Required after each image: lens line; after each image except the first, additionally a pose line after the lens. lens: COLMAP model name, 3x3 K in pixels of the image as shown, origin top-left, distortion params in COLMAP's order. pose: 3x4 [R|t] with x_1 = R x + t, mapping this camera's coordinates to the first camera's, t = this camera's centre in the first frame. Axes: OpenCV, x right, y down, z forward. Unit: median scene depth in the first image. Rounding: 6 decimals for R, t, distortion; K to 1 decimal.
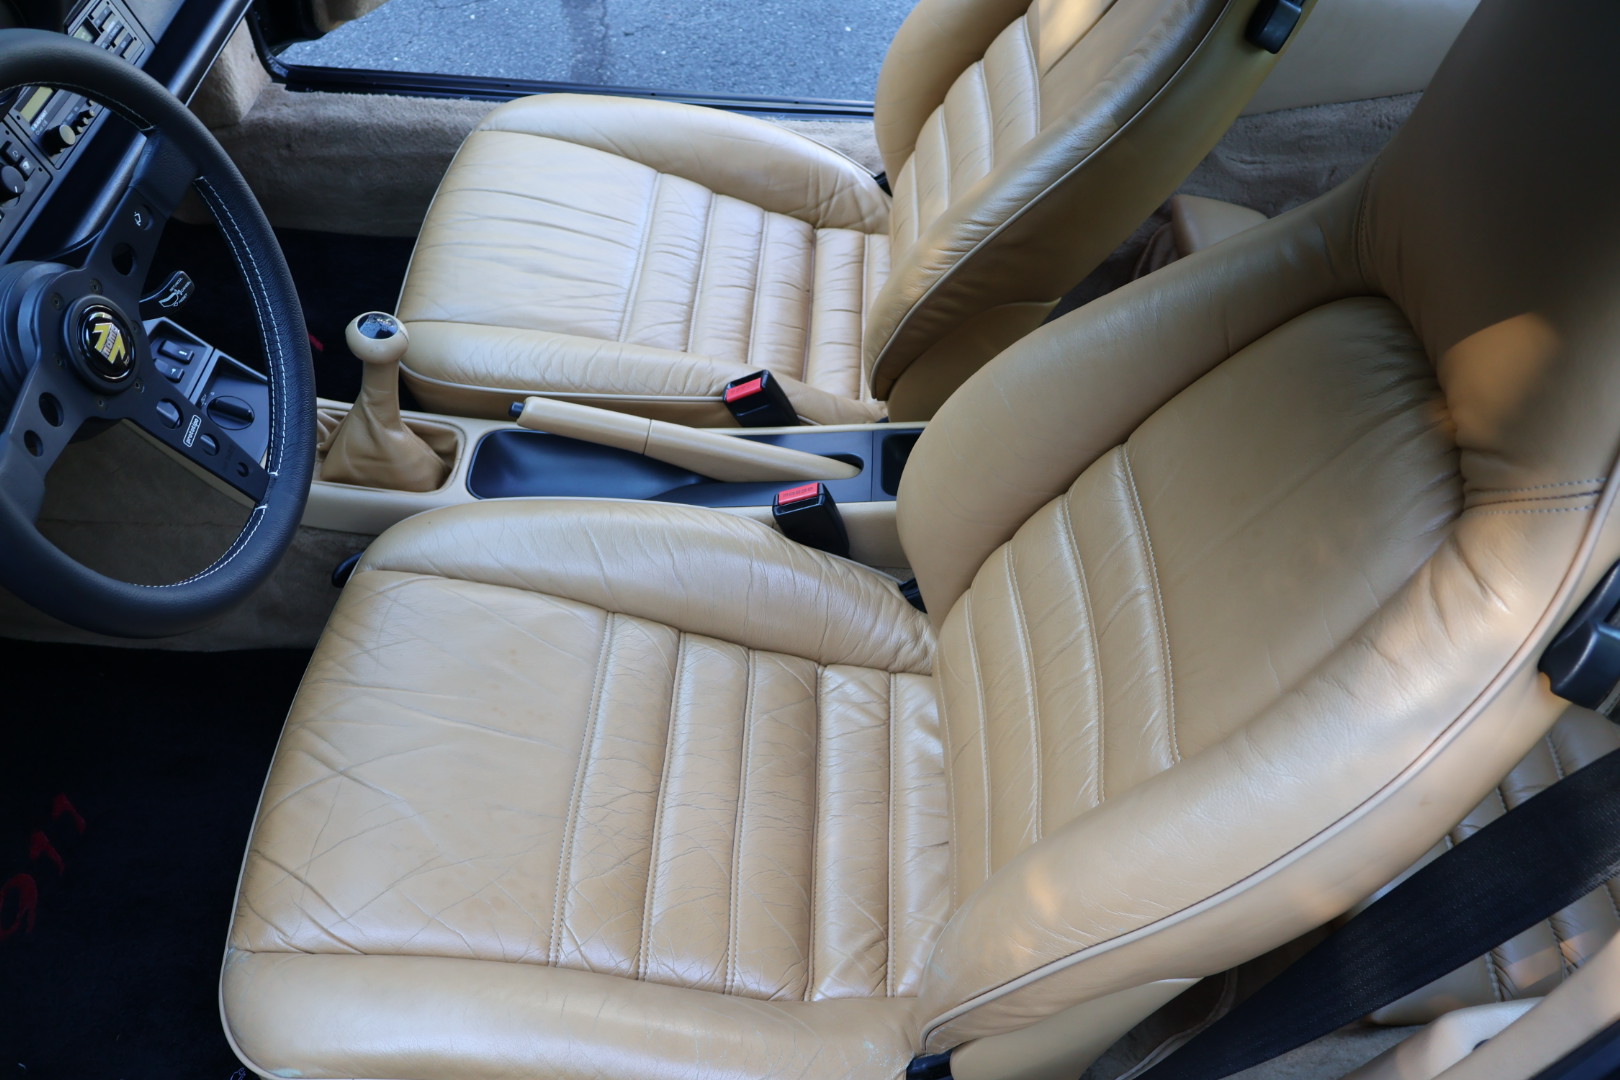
lens RADIAL K [[1441.4, 0, 821.0], [0, 1441.4, 543.7], [0, 0, 1]] dist [0.021405, -0.016817]
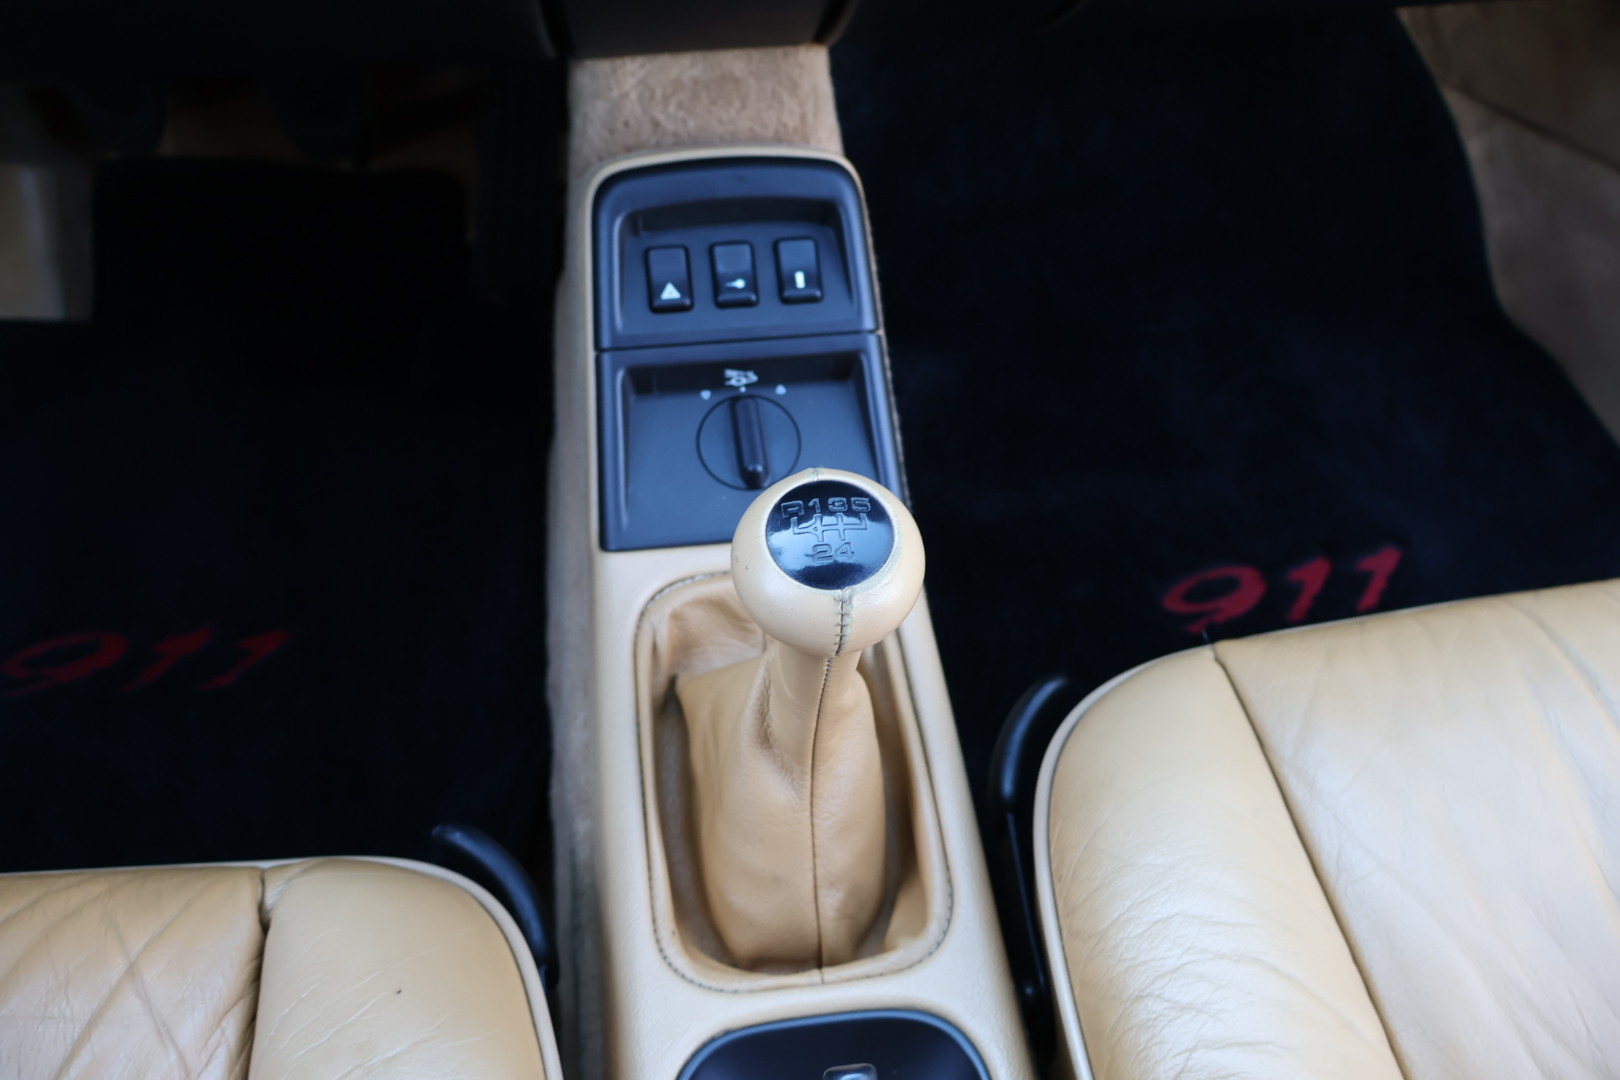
lens RADIAL K [[1367.1, 0, 808.9], [0, 1367.1, 547.5], [0, 0, 1]] dist [-0.007726, 0.003445]
pose [[0.184168, 0.698127, -0.691882, -0.098706], [-0.736165, 0.564391, 0.373529, -0.227139], [0.651263, 0.440547, 0.617880, 0.741308]]
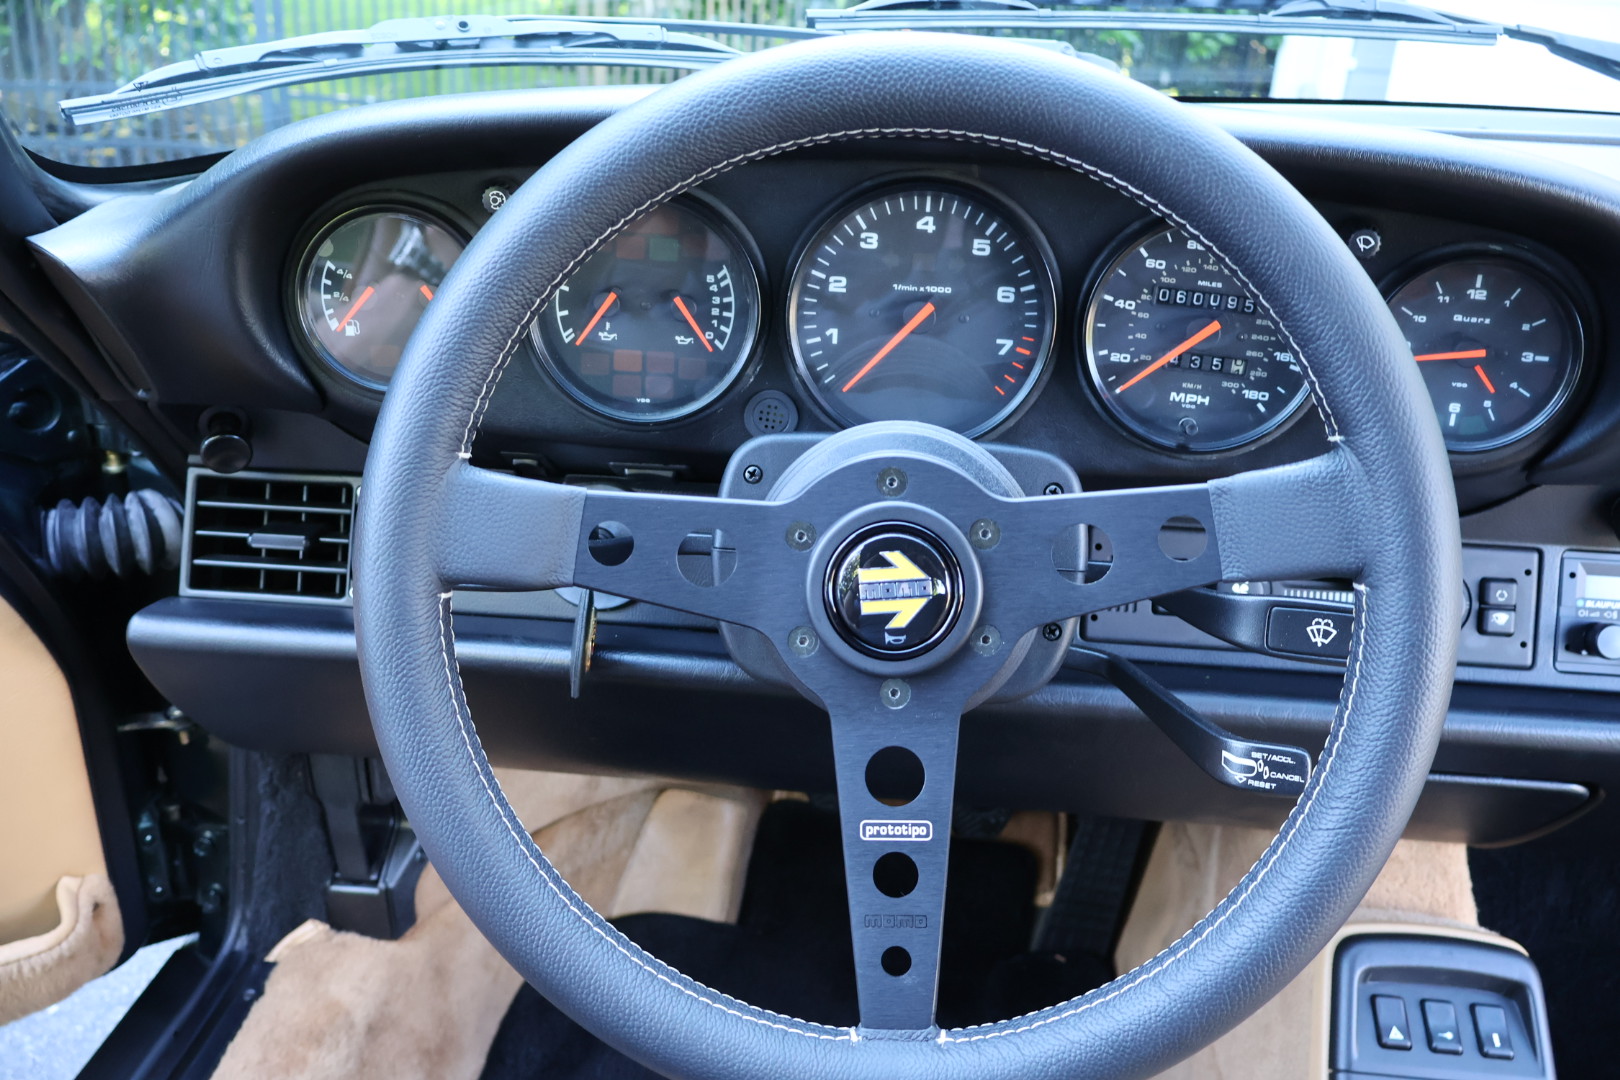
lens RADIAL K [[1367.1, 0, 802.4], [0, 1367.1, 537.6], [0, 0, 1]] dist [-0.007726, 0.003445]
pose [[-0.036000, 0.350938, -0.935707, -0.005479], [-0.768487, 0.588832, 0.250408, -0.162694], [0.638851, 0.728093, 0.248493, 0.523981]]
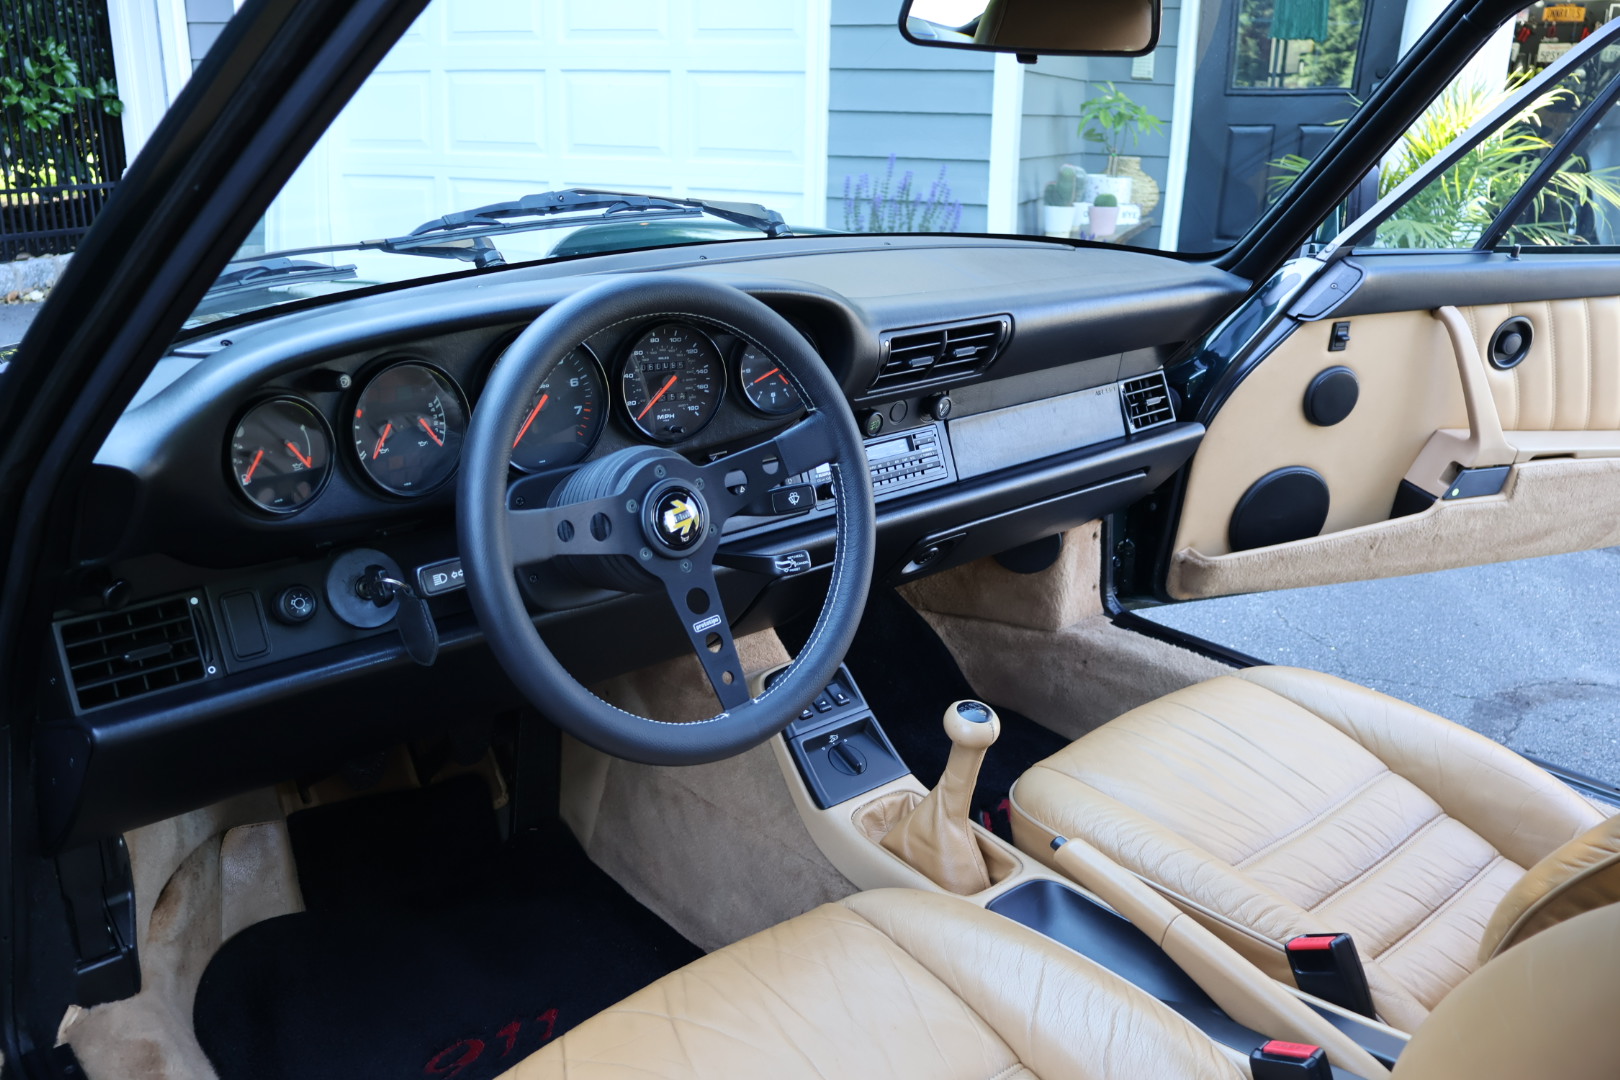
lens RADIAL K [[1441.4, 0, 798.9], [0, 1441.4, 537.3], [0, 0, 1]] dist [0.021405, -0.016817]
pose [[0.703391, 0.213400, -0.678013, 0.255219], [-0.528836, 0.794471, -0.298576, 0.114719], [0.474946, 0.568573, 0.671678, 0.150595]]
